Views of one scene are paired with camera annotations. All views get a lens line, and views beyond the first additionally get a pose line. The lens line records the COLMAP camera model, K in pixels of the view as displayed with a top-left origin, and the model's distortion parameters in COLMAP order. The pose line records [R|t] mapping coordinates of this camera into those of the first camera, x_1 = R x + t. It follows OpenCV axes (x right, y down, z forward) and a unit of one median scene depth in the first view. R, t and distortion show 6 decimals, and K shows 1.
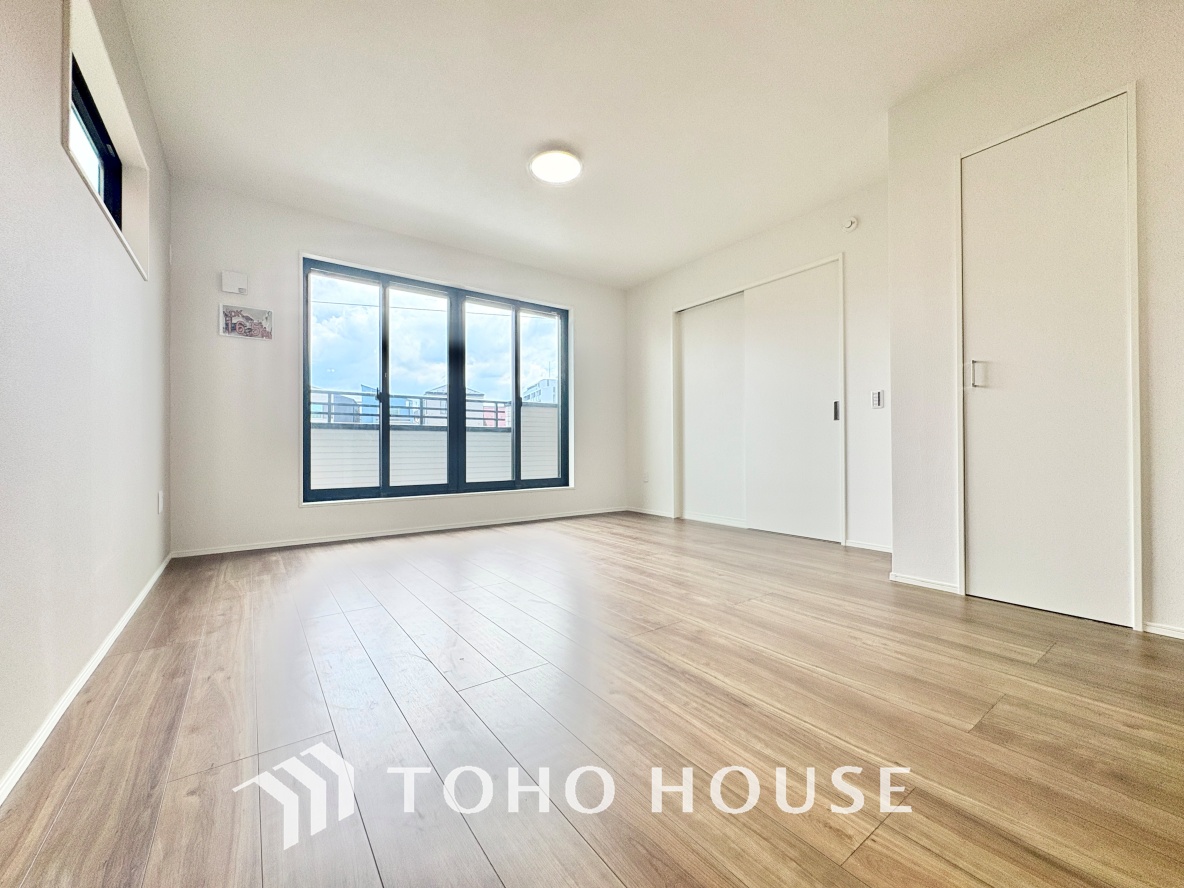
lens RADIAL K [[473.0, 0, 592.8], [0, 473.0, 442.1], [0, 0, 1]] dist [0.000079, -0.000374]
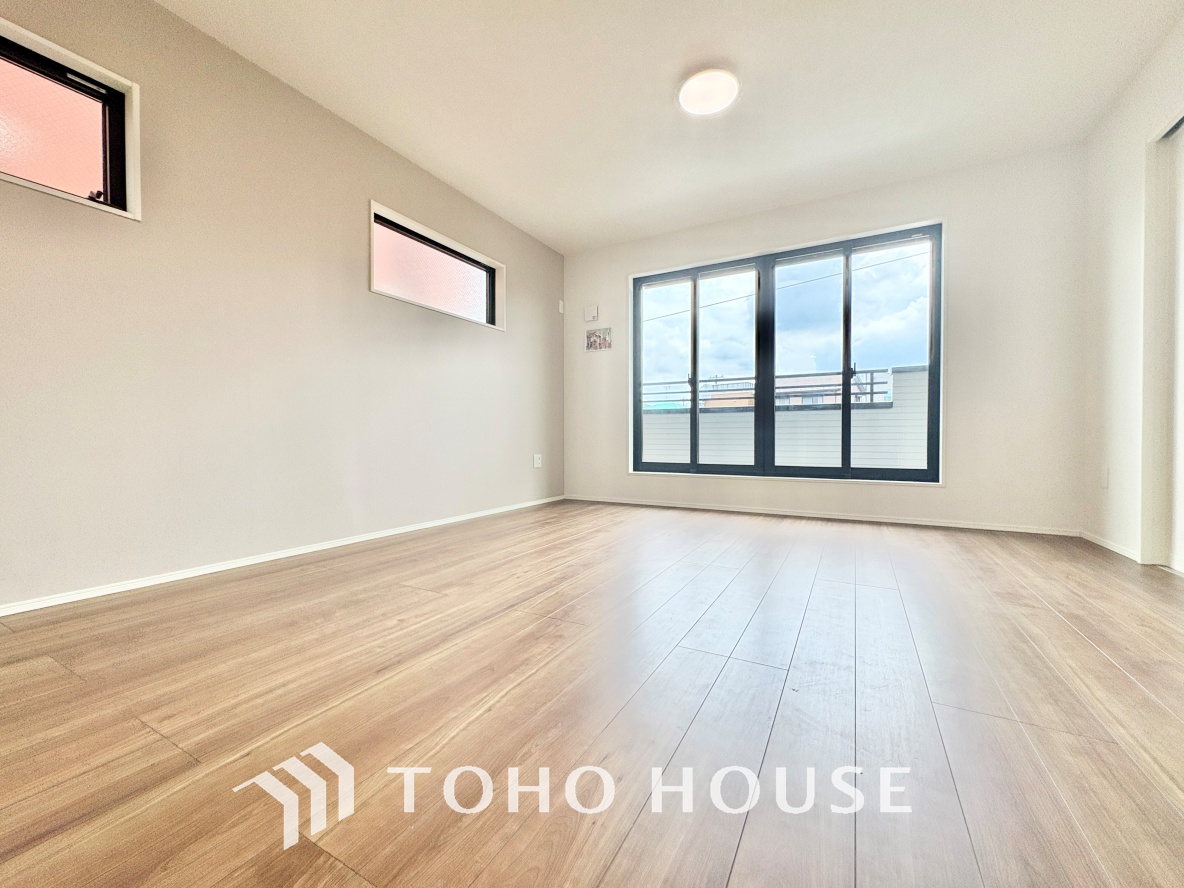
lens RADIAL K [[473.0, 0, 593.9], [0, 473.0, 445.9], [0, 0, 1]] dist [0.000079, -0.000374]
pose [[0.422125, 0.019851, -0.906320, 0.515585], [0.009717, 0.999604, 0.026420, 0.024073], [0.906486, -0.019959, 0.421765, 0.370341]]
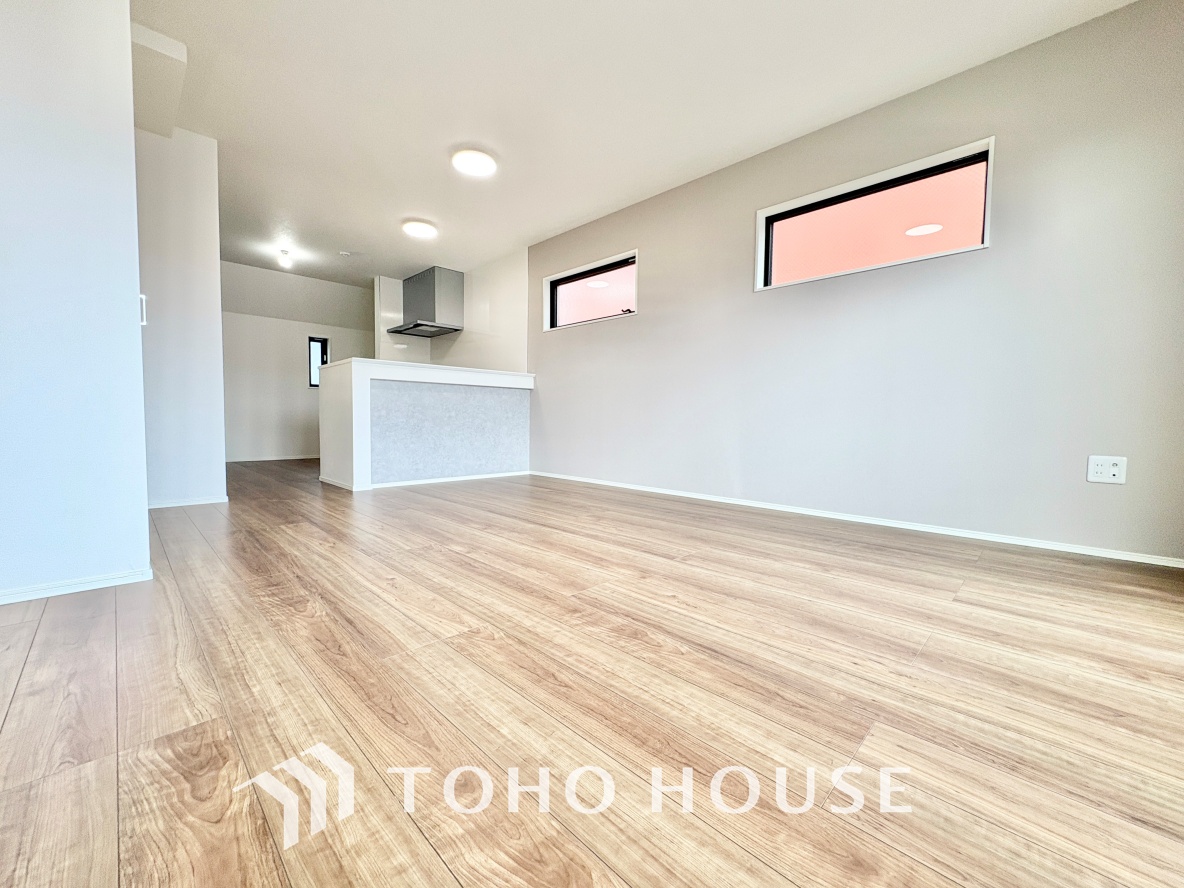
lens RADIAL K [[473.0, 0, 590.8], [0, 473.0, 443.1], [0, 0, 1]] dist [0.000079, -0.000374]
pose [[-0.987882, 0.000520, -0.155206, 0.067909], [-0.005455, 0.999260, 0.038072, 0.042338], [0.155111, 0.038457, -0.987148, 1.280885]]
